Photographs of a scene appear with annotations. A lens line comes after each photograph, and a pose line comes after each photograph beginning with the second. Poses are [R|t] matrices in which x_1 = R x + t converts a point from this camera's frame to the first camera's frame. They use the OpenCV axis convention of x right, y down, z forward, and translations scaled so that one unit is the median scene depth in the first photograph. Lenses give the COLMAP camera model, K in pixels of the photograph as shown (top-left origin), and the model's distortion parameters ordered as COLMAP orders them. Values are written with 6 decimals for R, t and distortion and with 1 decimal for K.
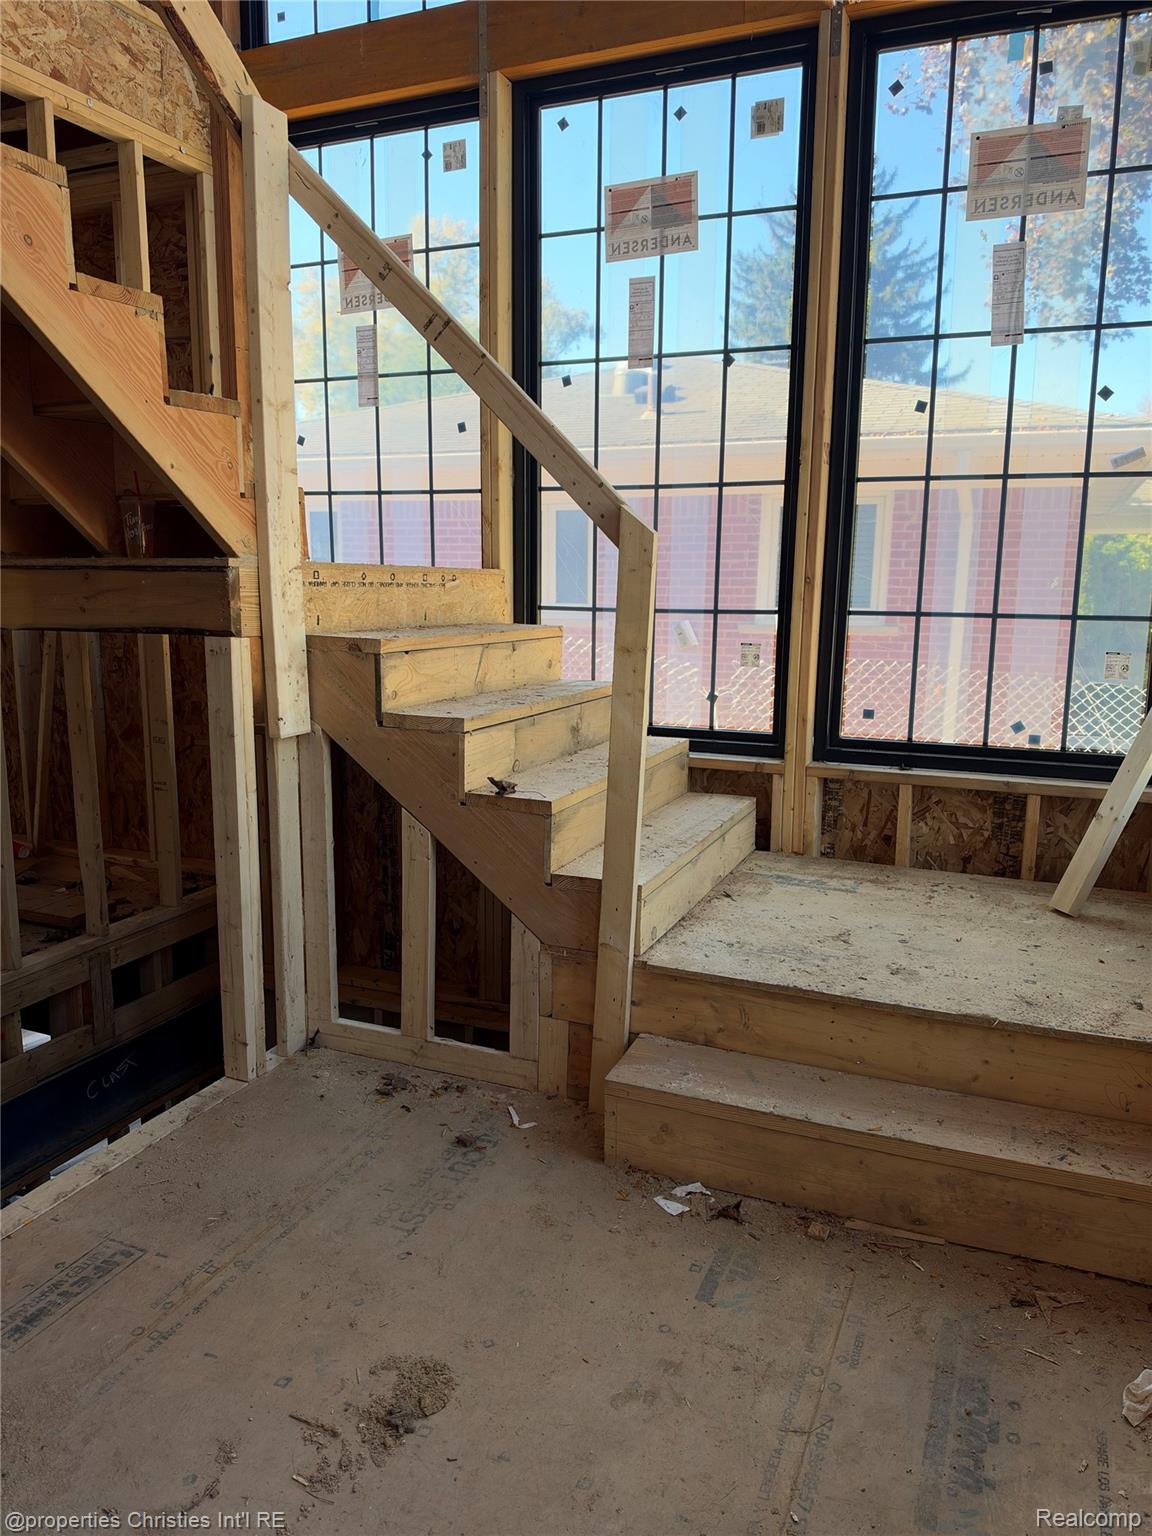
lens RADIAL K [[1123.3, 0, 576.0], [0, 1123.3, 768.0], [0, 0, 1]] dist [-0.005924, -0.000748]
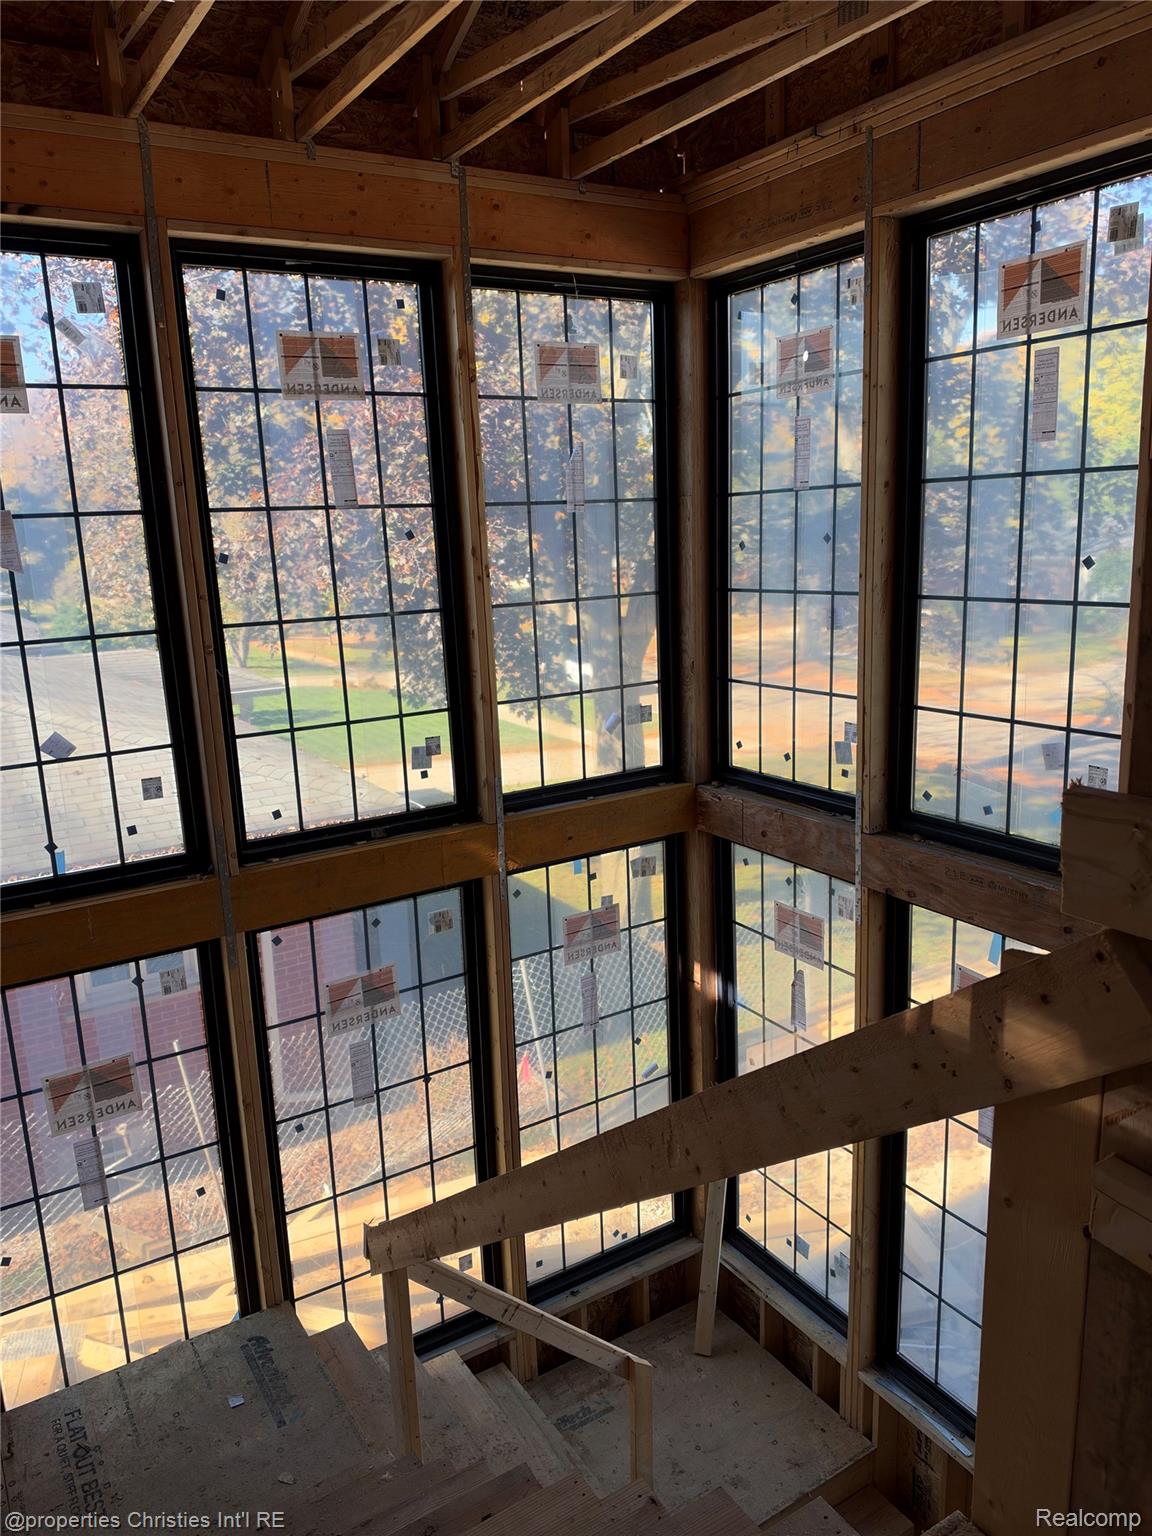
lens RADIAL K [[1123.3, 0, 576.0], [0, 1123.3, 768.0], [0, 0, 1]] dist [-0.005924, -0.000748]
pose [[0.568795, -0.206807, 0.796055, -0.750125], [0.181120, 0.975607, 0.124039, -0.858825], [-0.802289, 0.073629, 0.592377, 0.037769]]
